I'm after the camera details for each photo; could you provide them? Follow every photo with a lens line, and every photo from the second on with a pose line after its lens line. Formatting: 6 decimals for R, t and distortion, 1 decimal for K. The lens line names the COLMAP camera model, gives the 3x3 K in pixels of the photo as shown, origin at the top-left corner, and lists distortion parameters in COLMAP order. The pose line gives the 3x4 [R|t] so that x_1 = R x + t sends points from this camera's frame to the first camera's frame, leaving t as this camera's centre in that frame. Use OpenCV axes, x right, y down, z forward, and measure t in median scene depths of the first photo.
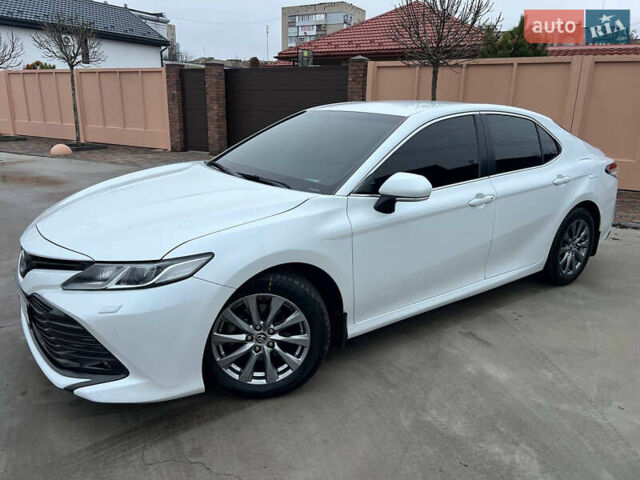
lens RADIAL K [[472.6, 0, 320.0], [0, 472.6, 240.0], [0, 0, 1]] dist [0.063979, -0.075881]
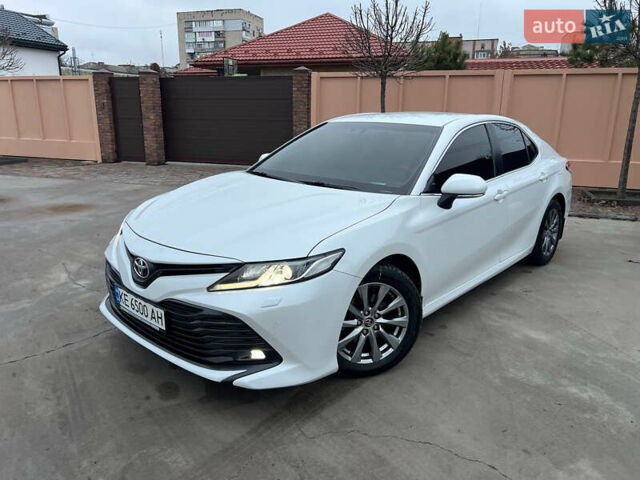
lens RADIAL K [[472.6, 0, 320.0], [0, 472.6, 240.0], [0, 0, 1]] dist [0.063979, -0.075881]
pose [[0.978900, -0.060720, 0.195110, -0.321207], [0.063235, 0.997976, -0.006684, 0.006503], [-0.194309, 0.018881, 0.980759, -0.070565]]
